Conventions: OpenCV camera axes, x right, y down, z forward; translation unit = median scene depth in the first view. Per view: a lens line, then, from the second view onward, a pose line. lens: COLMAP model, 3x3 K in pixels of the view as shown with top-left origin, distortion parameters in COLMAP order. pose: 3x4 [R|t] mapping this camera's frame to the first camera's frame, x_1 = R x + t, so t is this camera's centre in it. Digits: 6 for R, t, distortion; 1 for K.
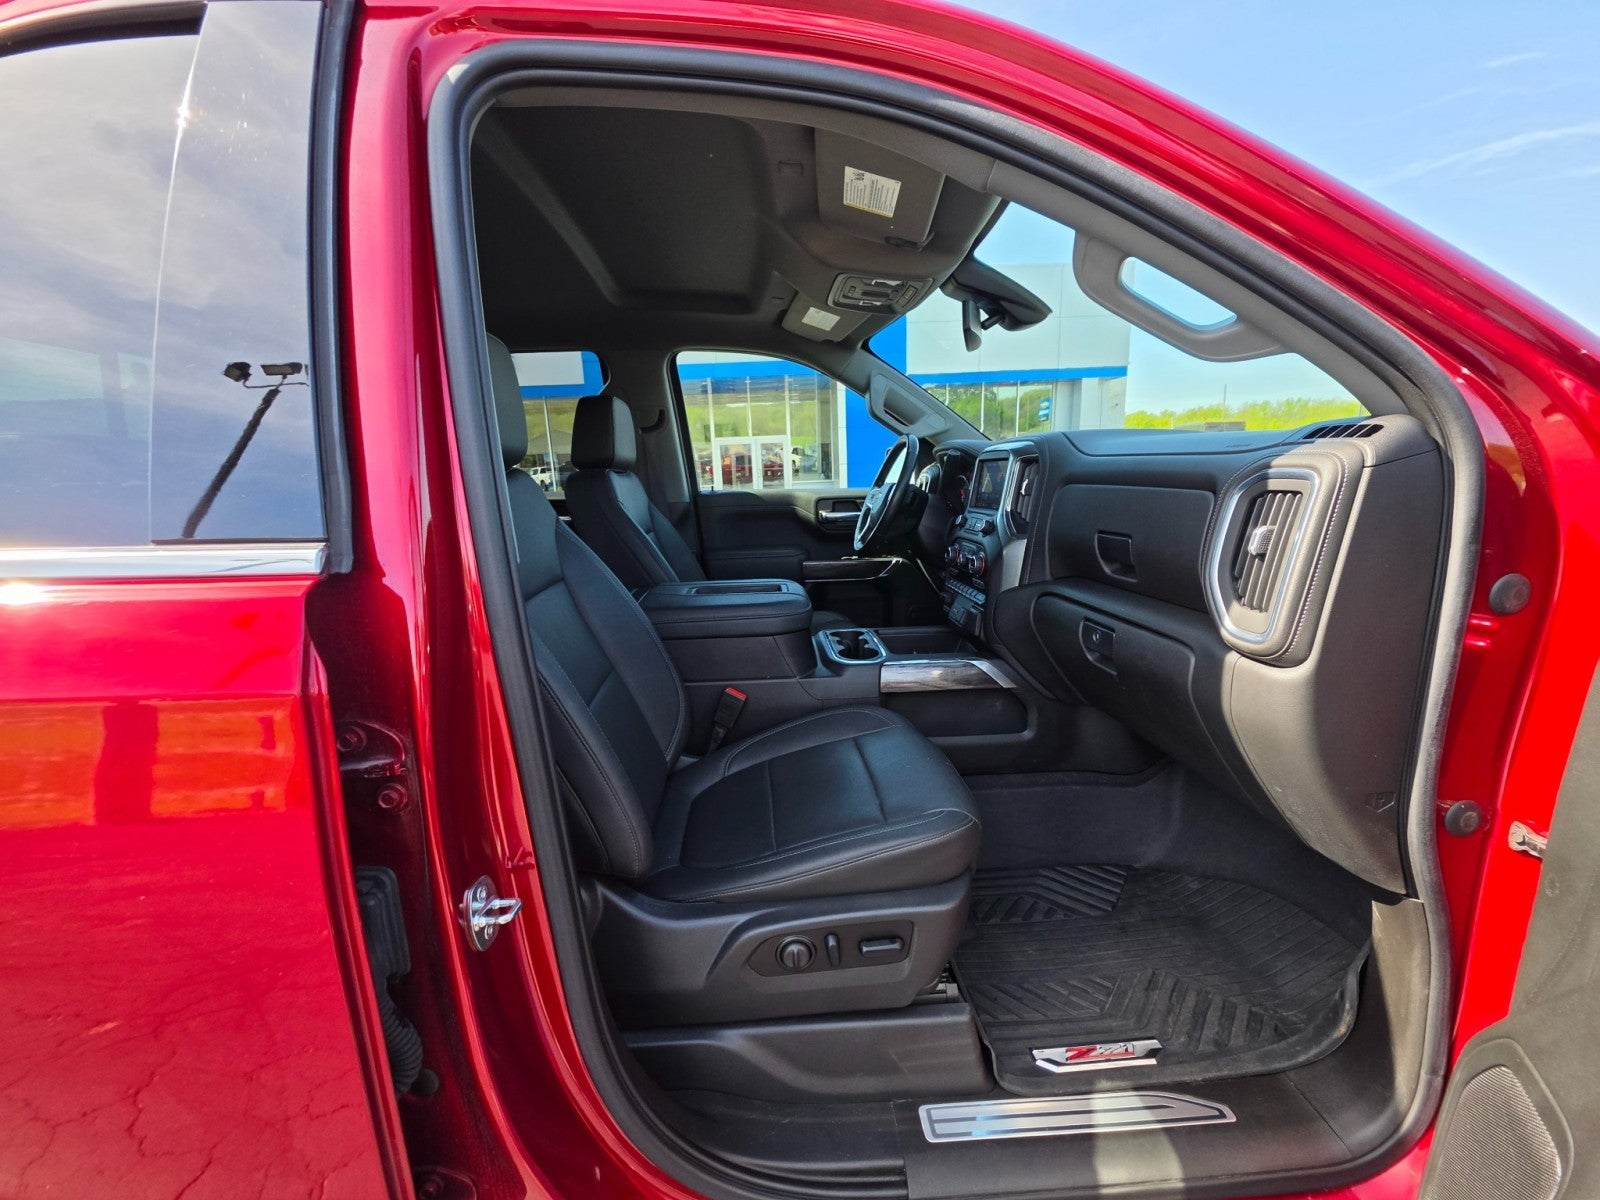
lens RADIAL K [[648.7, 0, 788.3], [0, 648.7, 599.8], [0, 0, 1]] dist [0.002757, -0.004853]
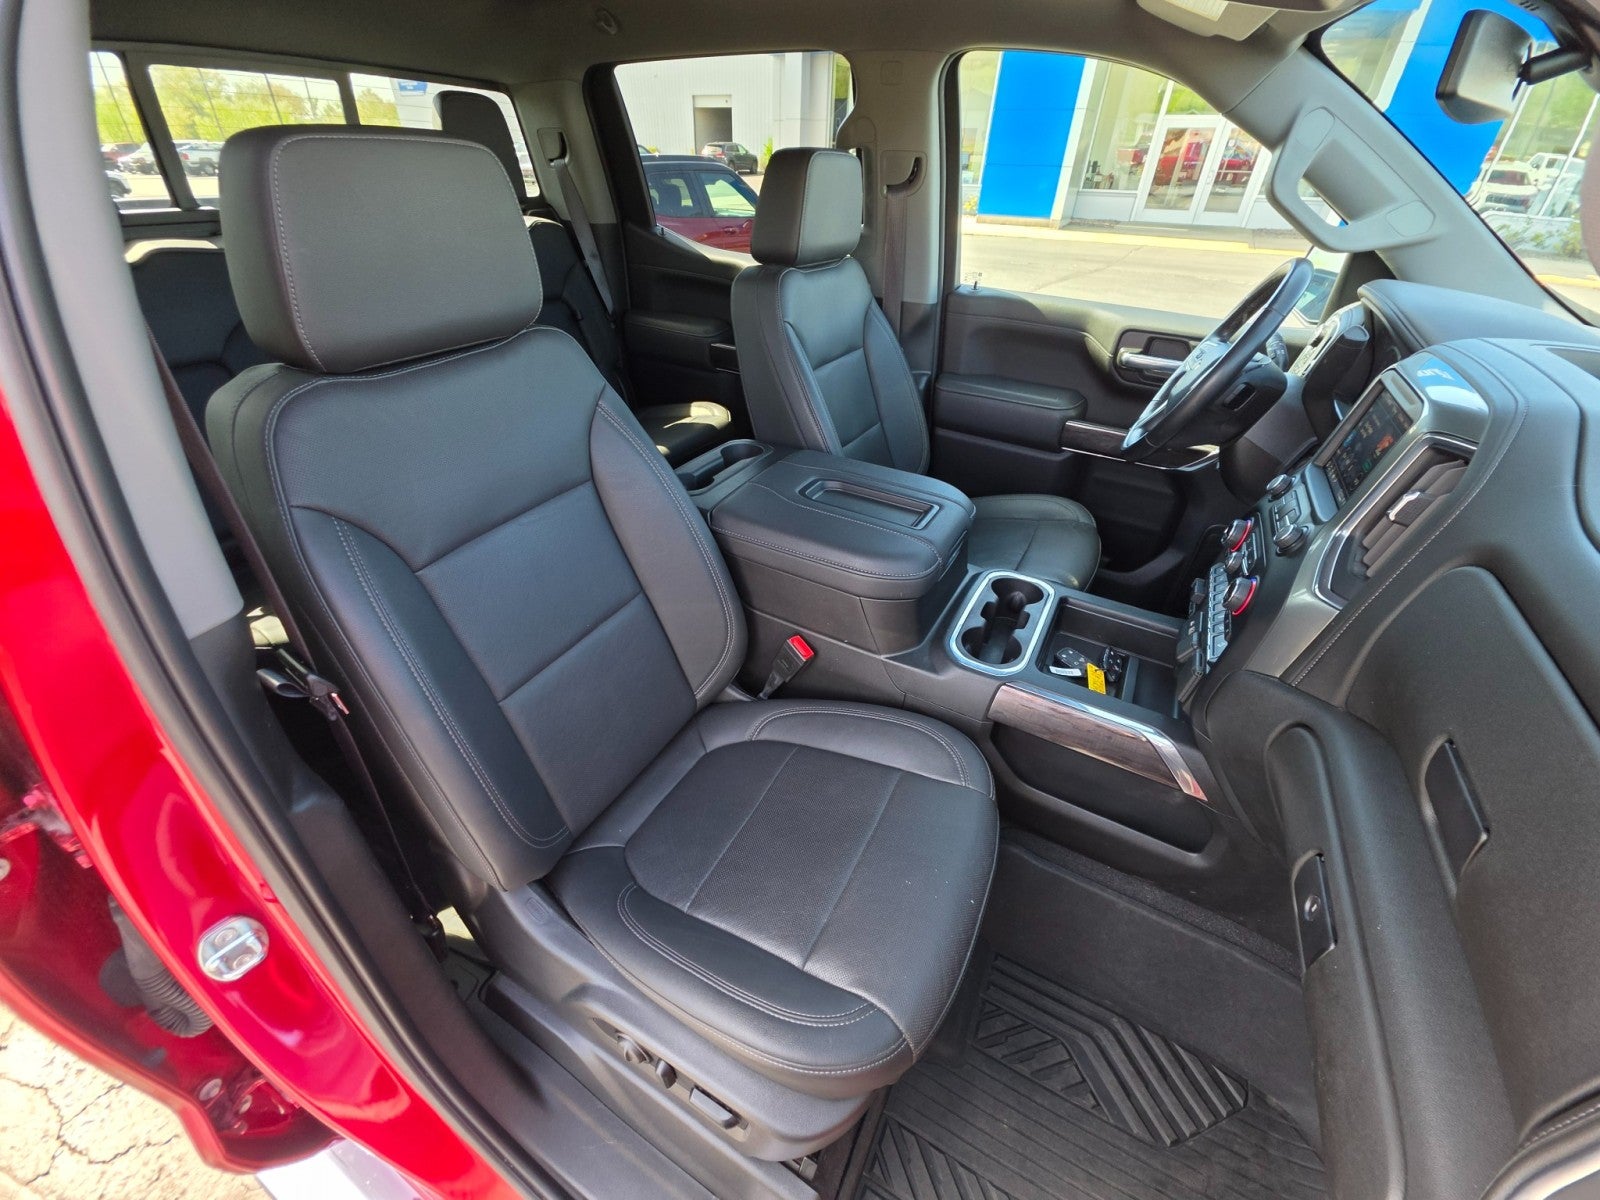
lens RADIAL K [[648.7, 0, 788.3], [0, 648.7, 599.8], [0, 0, 1]] dist [0.002757, -0.004853]
pose [[0.841181, 0.357154, -0.406024, 0.144982], [-0.159661, 0.881413, 0.444545, -0.178935], [0.516645, -0.309116, 0.798451, 0.263727]]
